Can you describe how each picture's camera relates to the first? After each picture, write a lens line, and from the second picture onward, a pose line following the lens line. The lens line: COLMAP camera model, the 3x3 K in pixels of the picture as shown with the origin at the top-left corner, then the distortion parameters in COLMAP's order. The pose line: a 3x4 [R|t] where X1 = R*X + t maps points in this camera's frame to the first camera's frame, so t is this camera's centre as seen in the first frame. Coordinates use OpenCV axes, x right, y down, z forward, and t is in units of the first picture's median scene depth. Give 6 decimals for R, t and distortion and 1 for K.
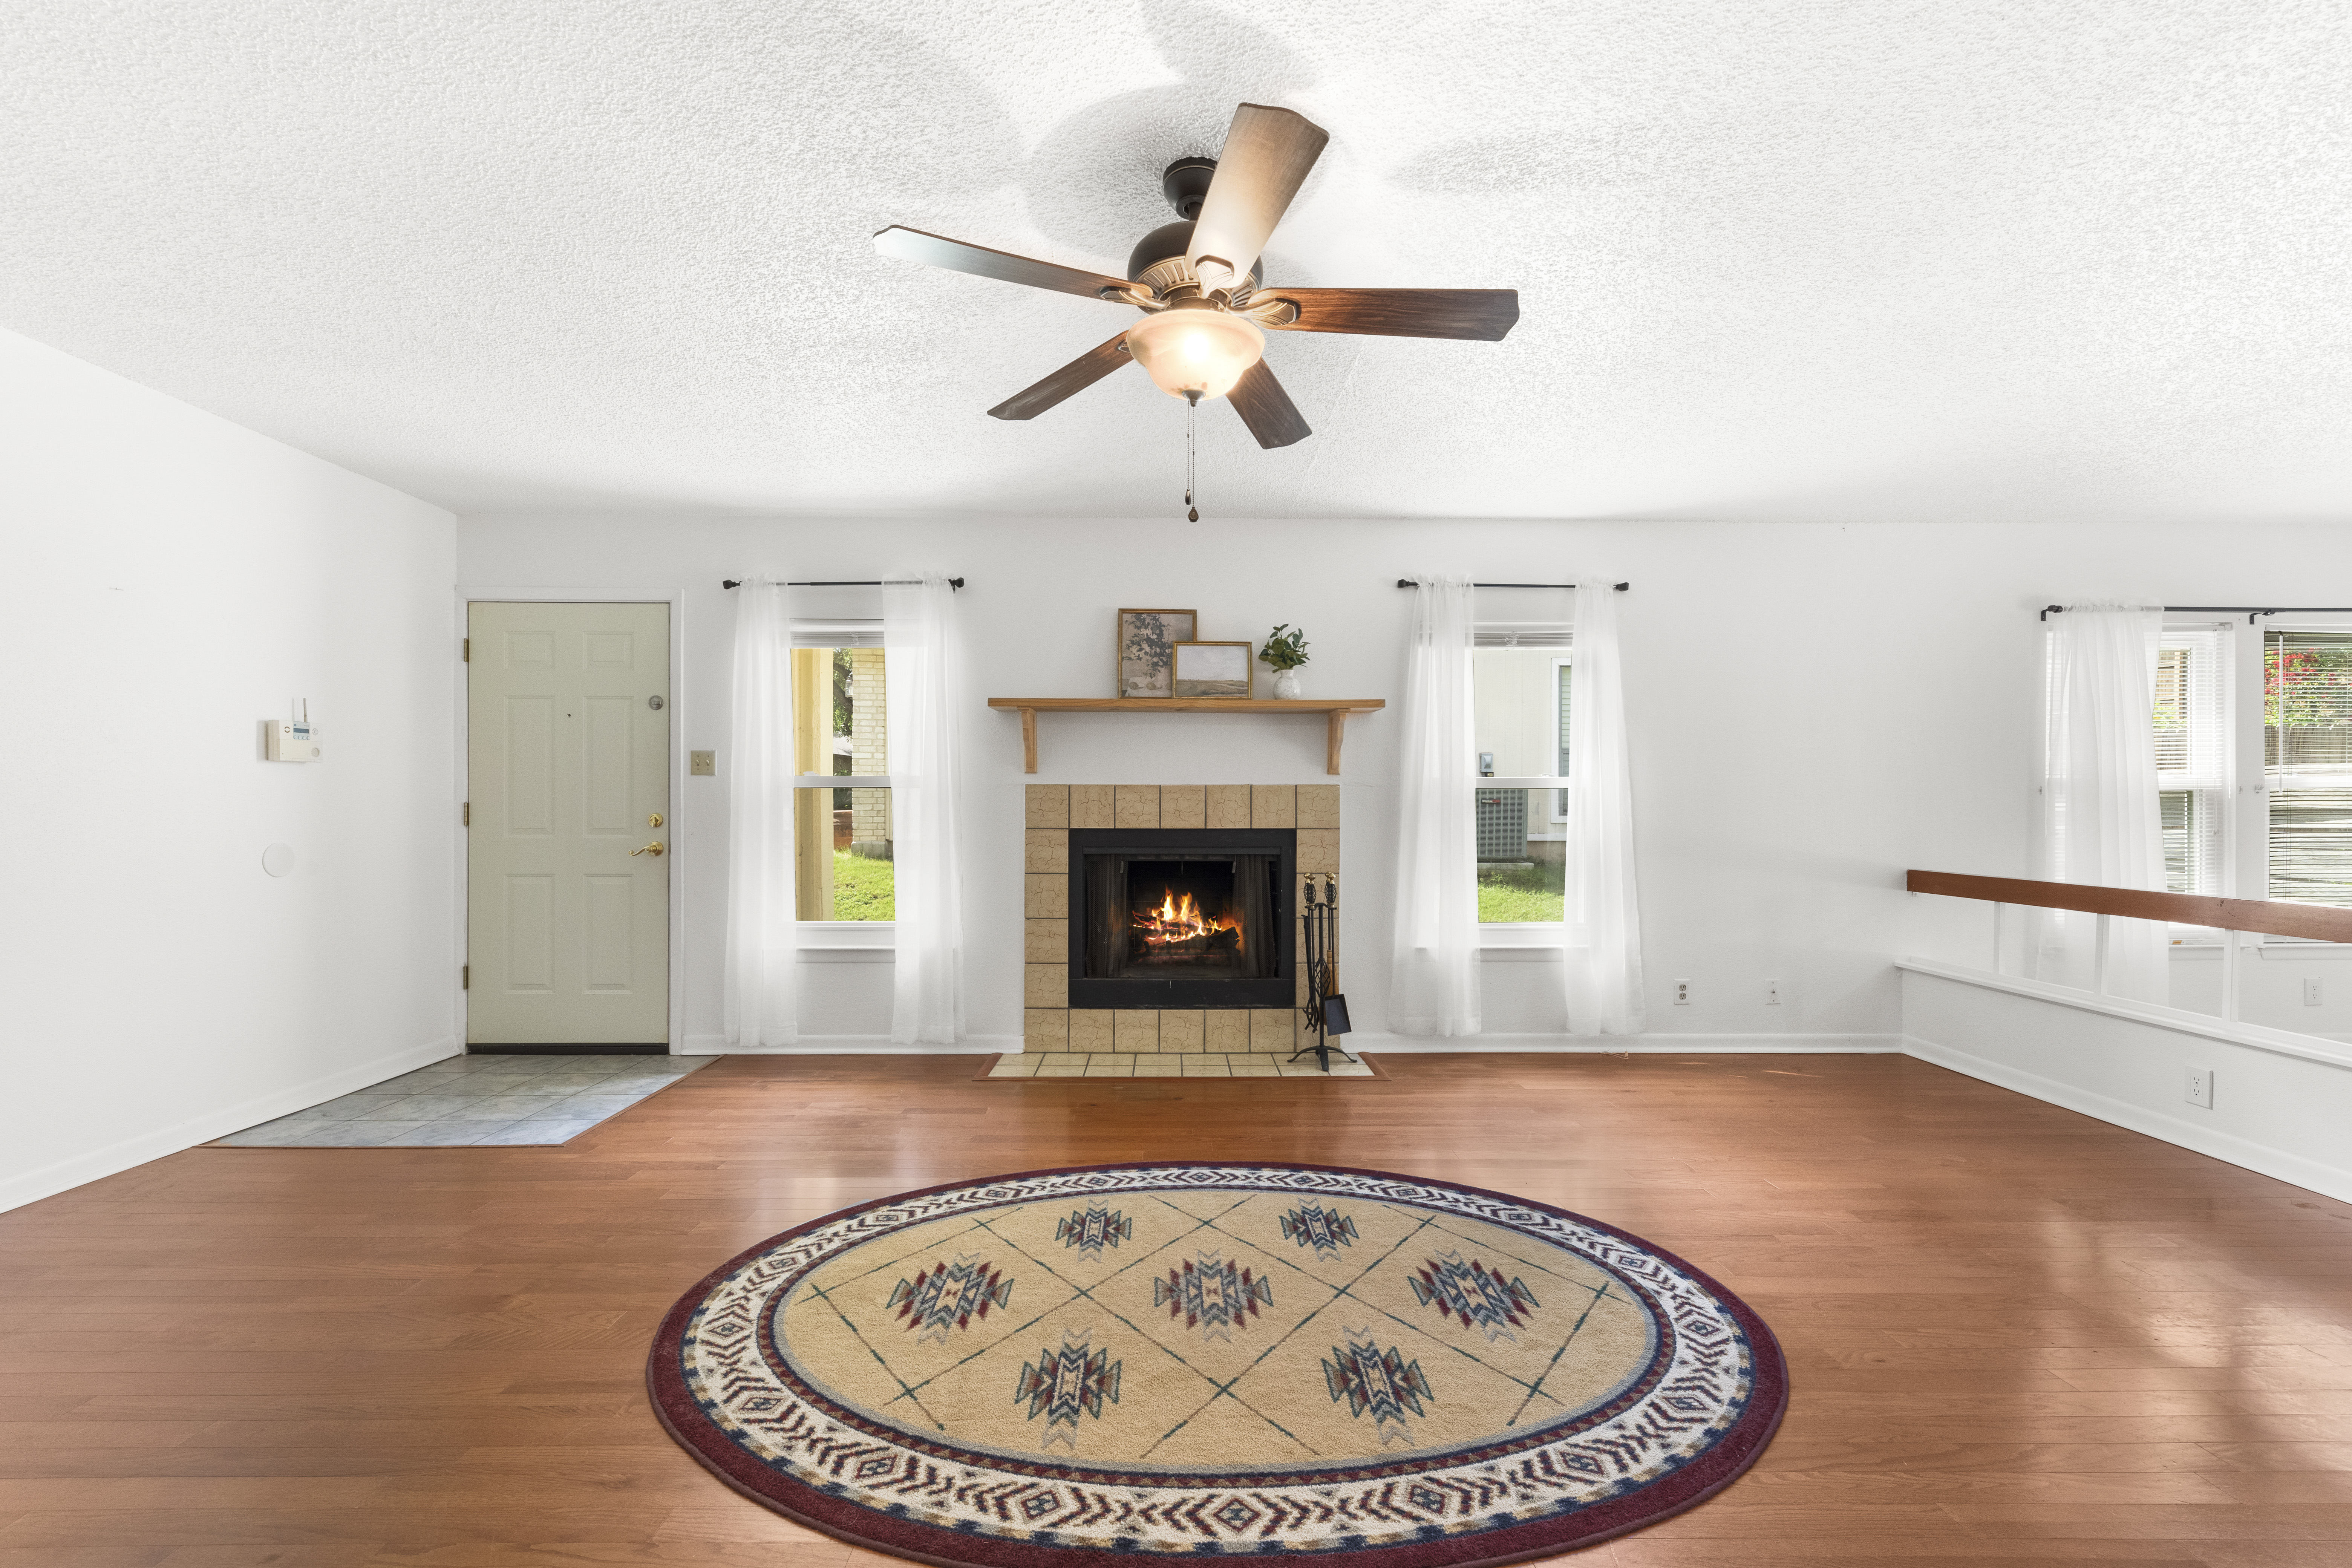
lens RADIAL K [[942.8, 0, 1178.9], [0, 942.8, 806.1], [0, 0, 1]] dist [0.010335, -0.005115]
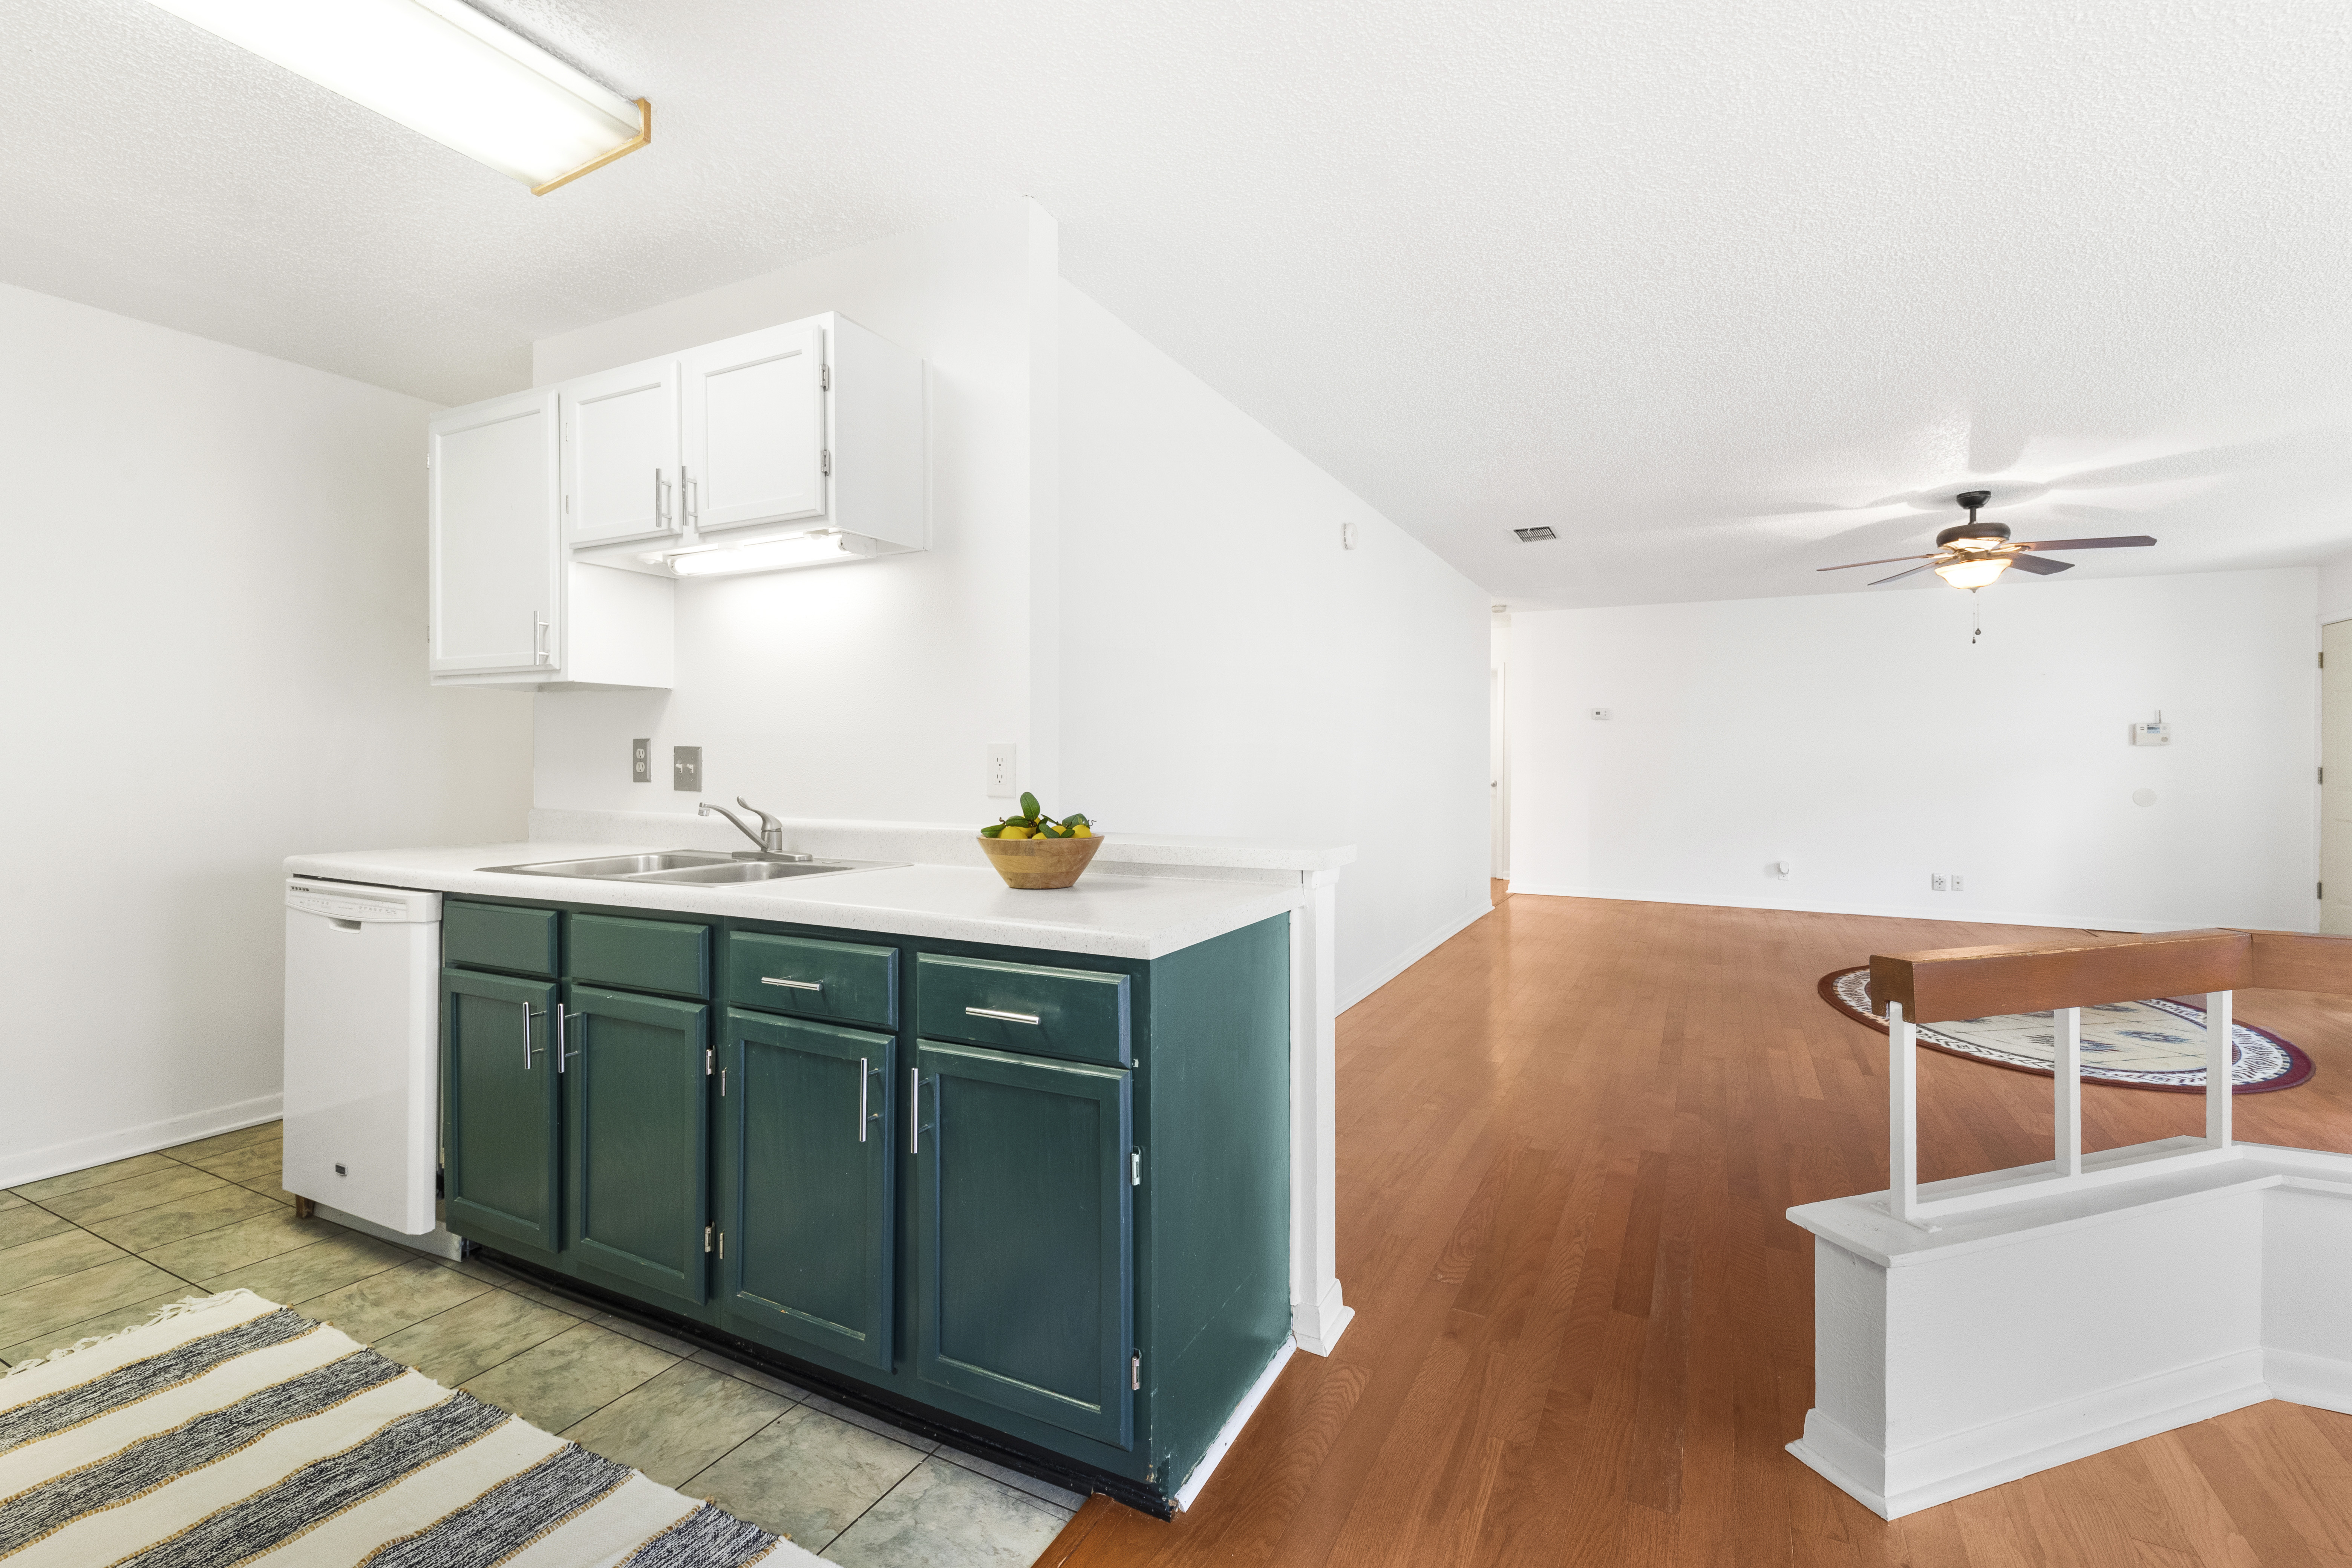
lens RADIAL K [[1035.2, 0, 1185.5], [0, 1035.2, 758.7], [0, 0, 1]] dist [0.017143, -0.009551]
pose [[-0.466673, -0.005363, -0.884413, 2.110013], [-0.005167, 0.999981, -0.003337, -0.004148], [0.884415, 0.003012, -0.466692, 0.338436]]
